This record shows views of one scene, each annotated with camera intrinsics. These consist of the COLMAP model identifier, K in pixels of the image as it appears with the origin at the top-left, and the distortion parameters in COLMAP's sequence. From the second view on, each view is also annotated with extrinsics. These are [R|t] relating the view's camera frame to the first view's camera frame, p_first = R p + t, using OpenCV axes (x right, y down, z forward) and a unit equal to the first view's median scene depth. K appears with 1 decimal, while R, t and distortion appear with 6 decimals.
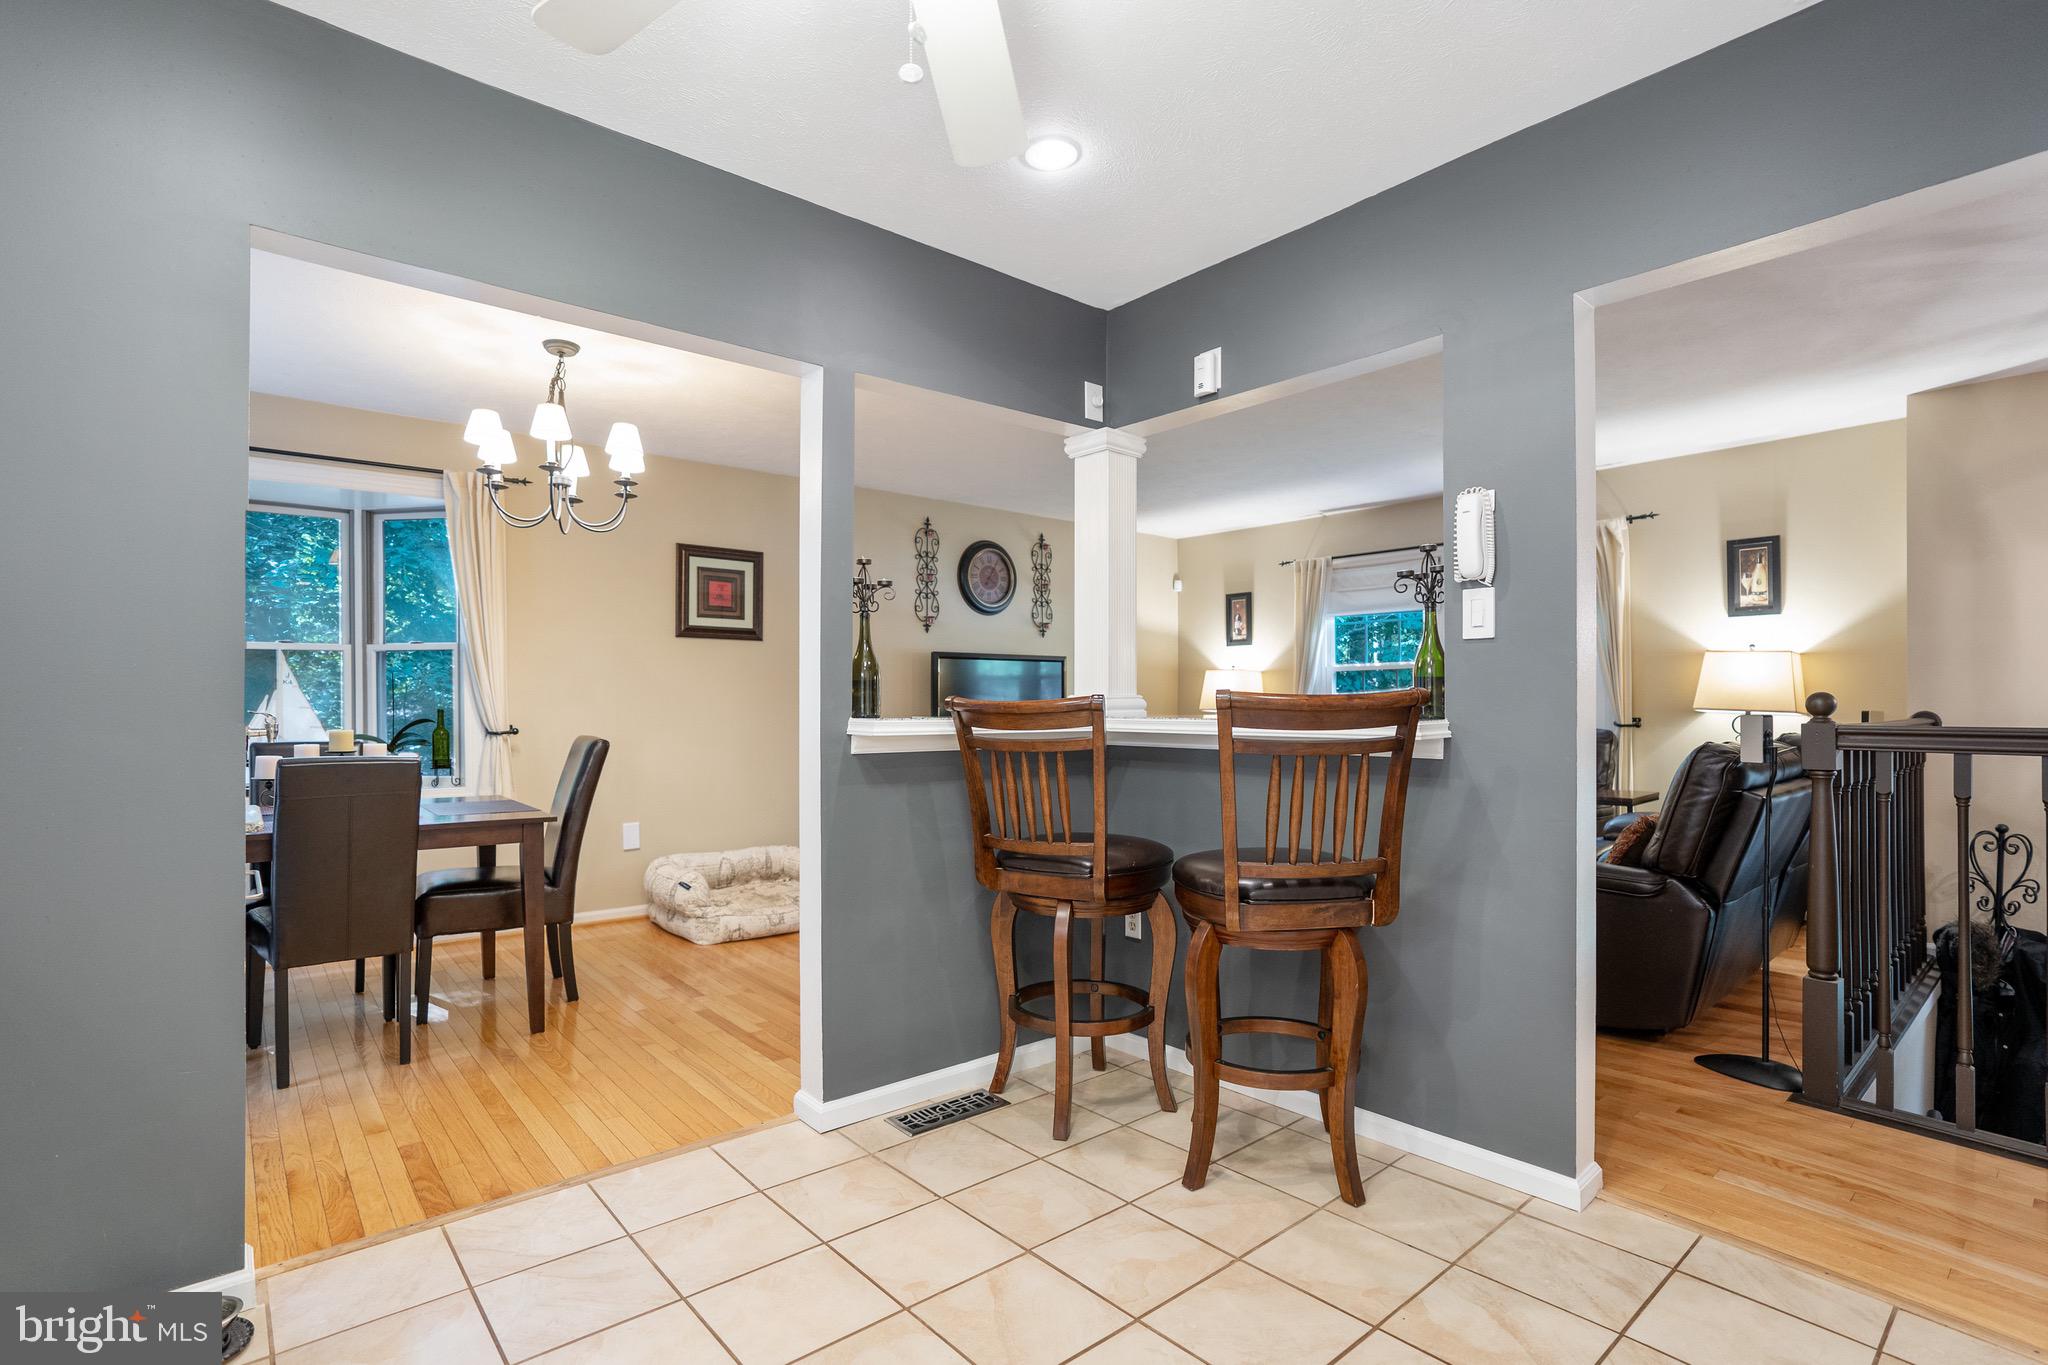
lens RADIAL K [[960.7, 0, 1025.5], [0, 960.7, 710.7], [0, 0, 1]] dist [-0.057120, 0.017579]
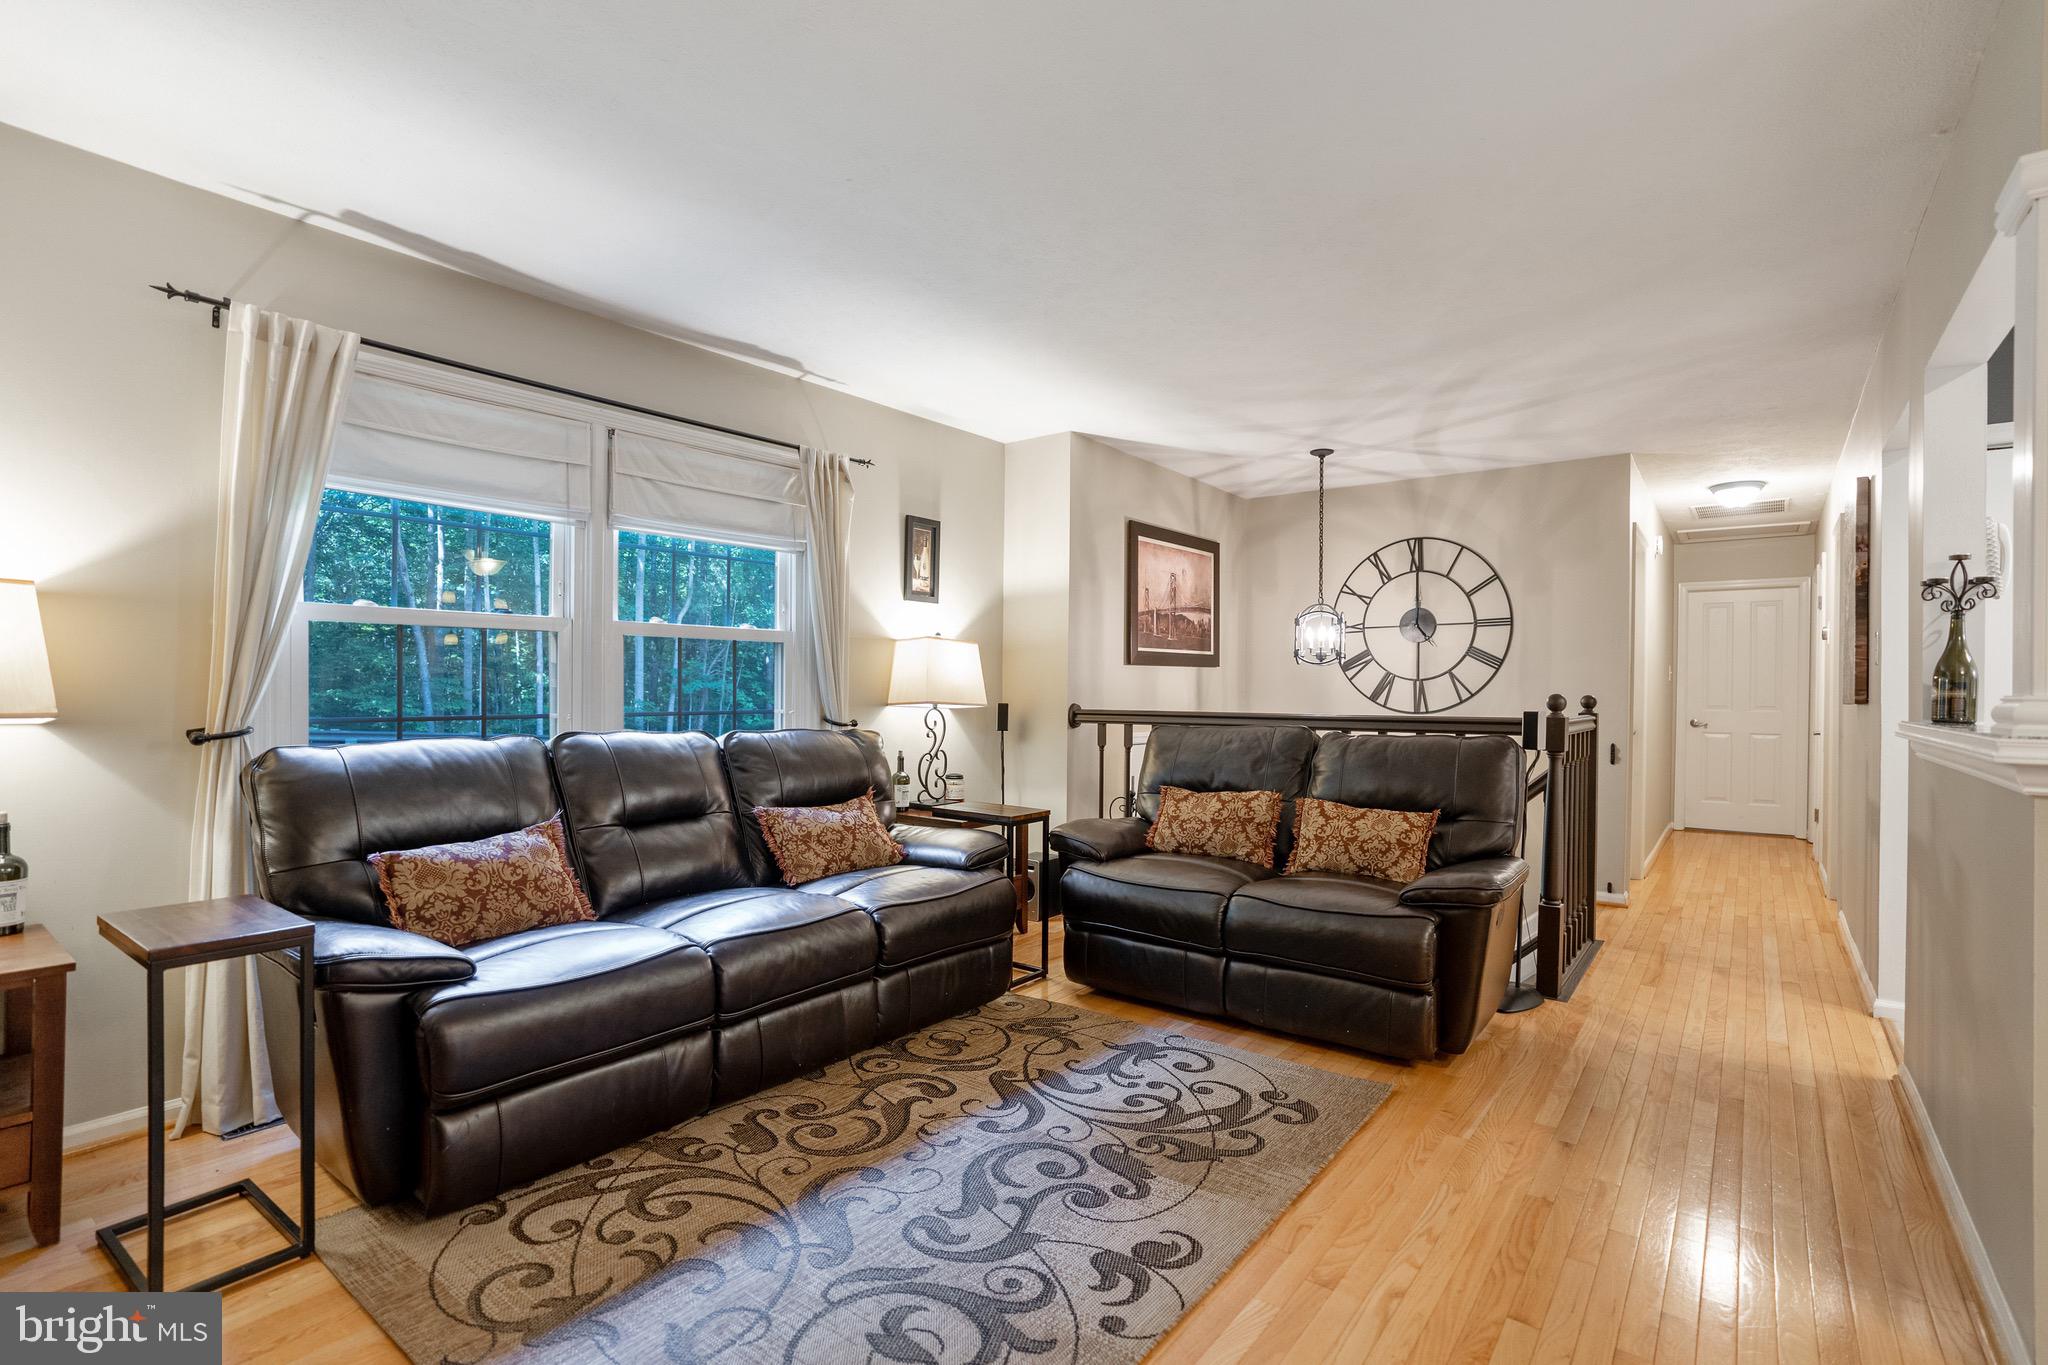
lens RADIAL K [[960.7, 0, 1018.6], [0, 960.7, 707.0], [0, 0, 1]] dist [-0.057120, 0.017579]
pose [[-0.200712, -0.016079, 0.979518, -0.165318], [-0.002015, 0.999870, 0.016000, -0.011338], [-0.979648, 0.001238, -0.200718, 1.015070]]
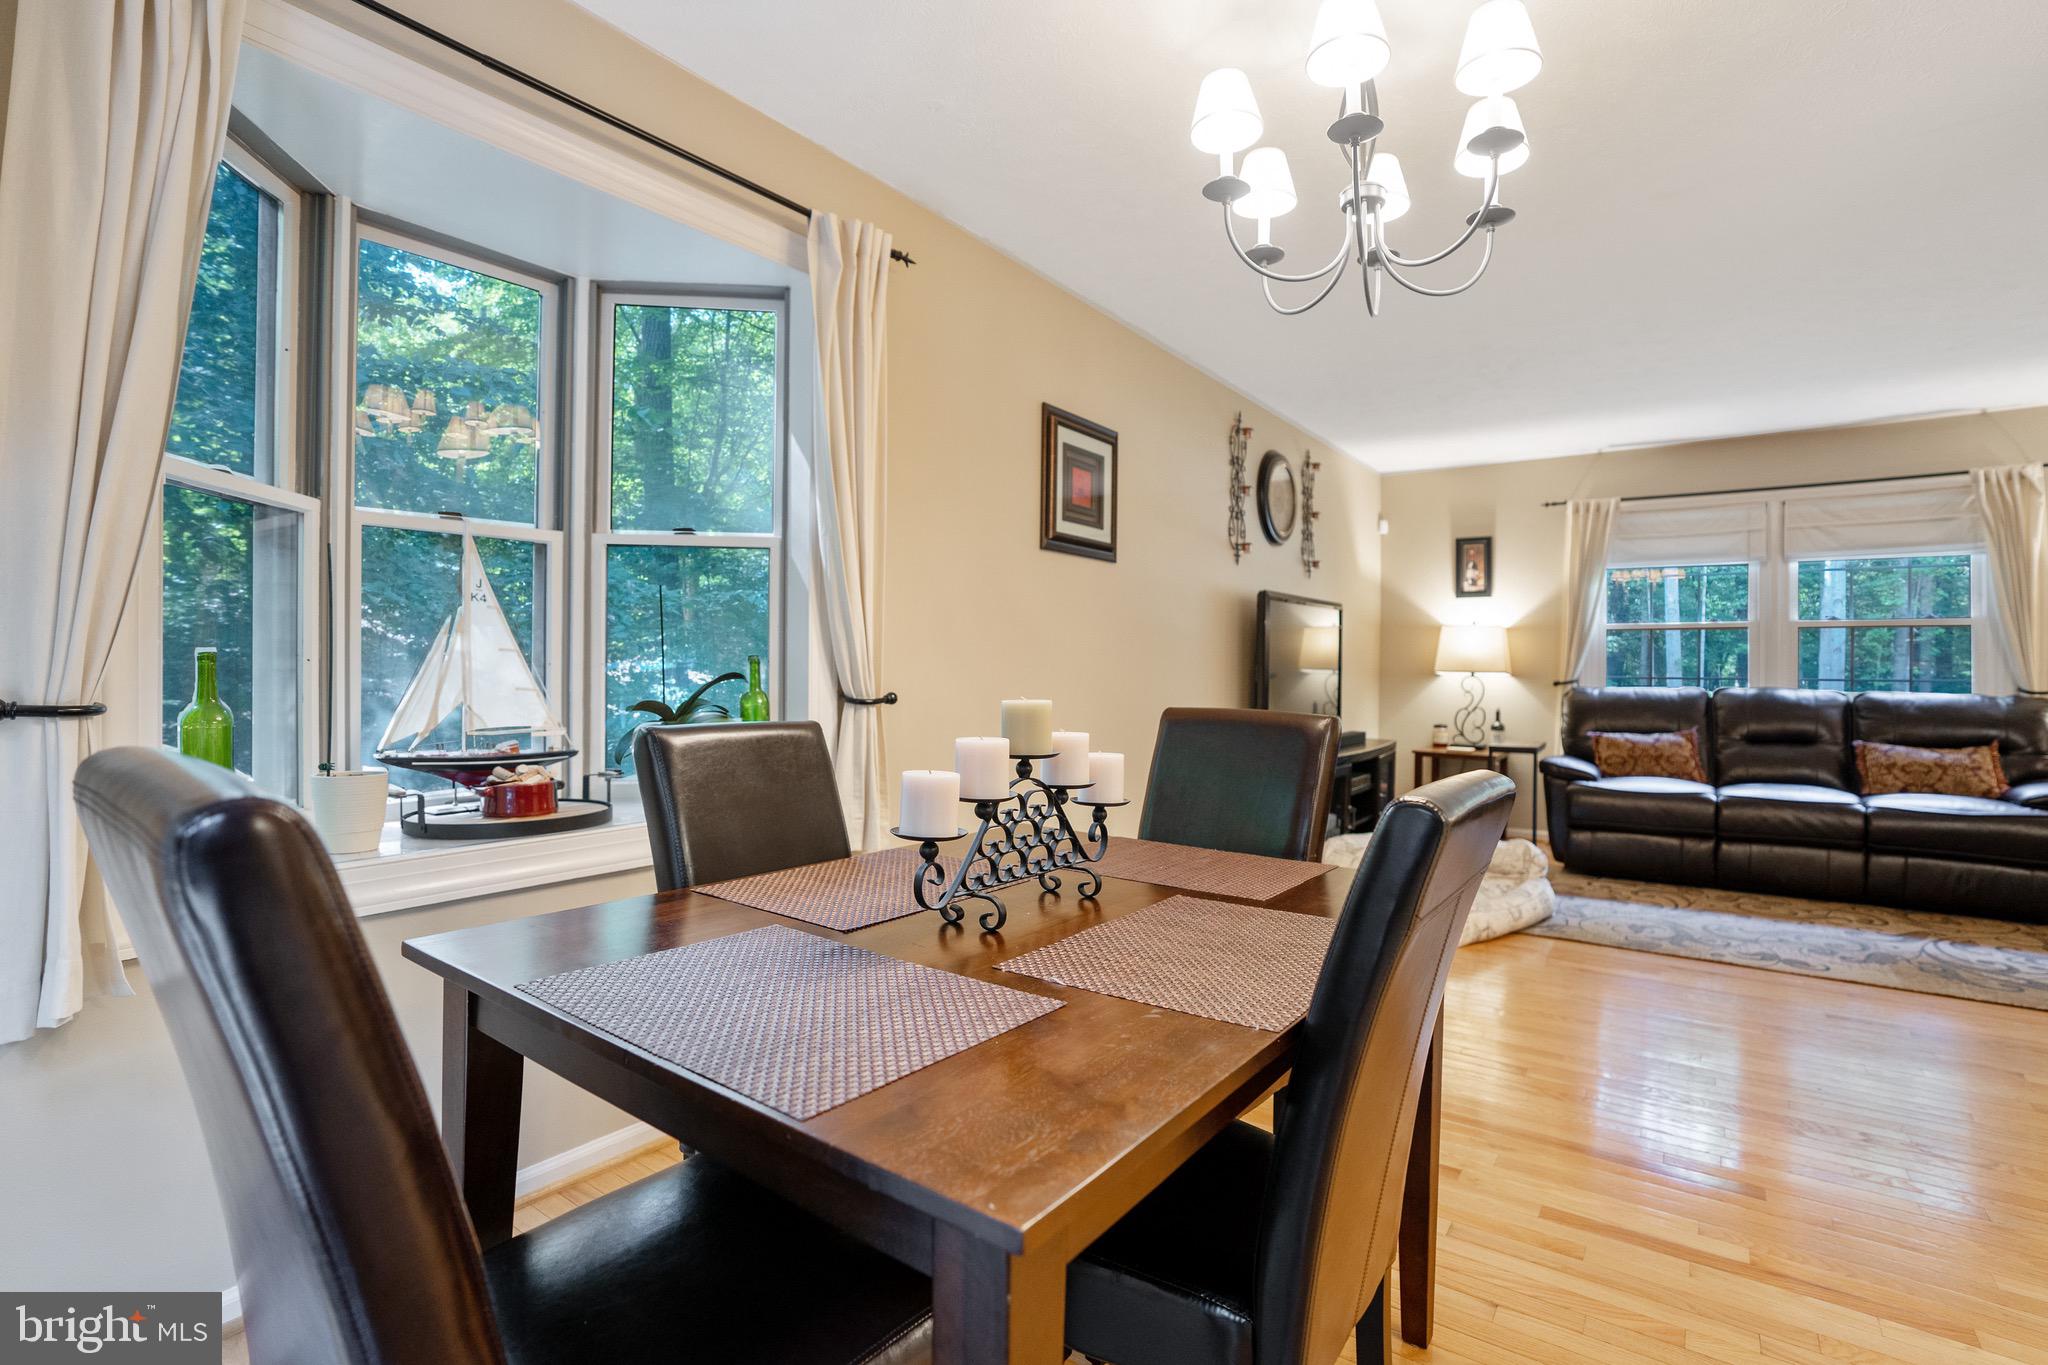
lens RADIAL K [[960.7, 0, 1030.5], [0, 960.7, 664.7], [0, 0, 1]] dist [-0.057120, 0.017579]
pose [[0.971532, 0.011449, 0.236633, -0.511919], [-0.009298, 0.999905, -0.010207, 0.006314], [-0.236727, 0.007716, 0.971545, 0.369031]]
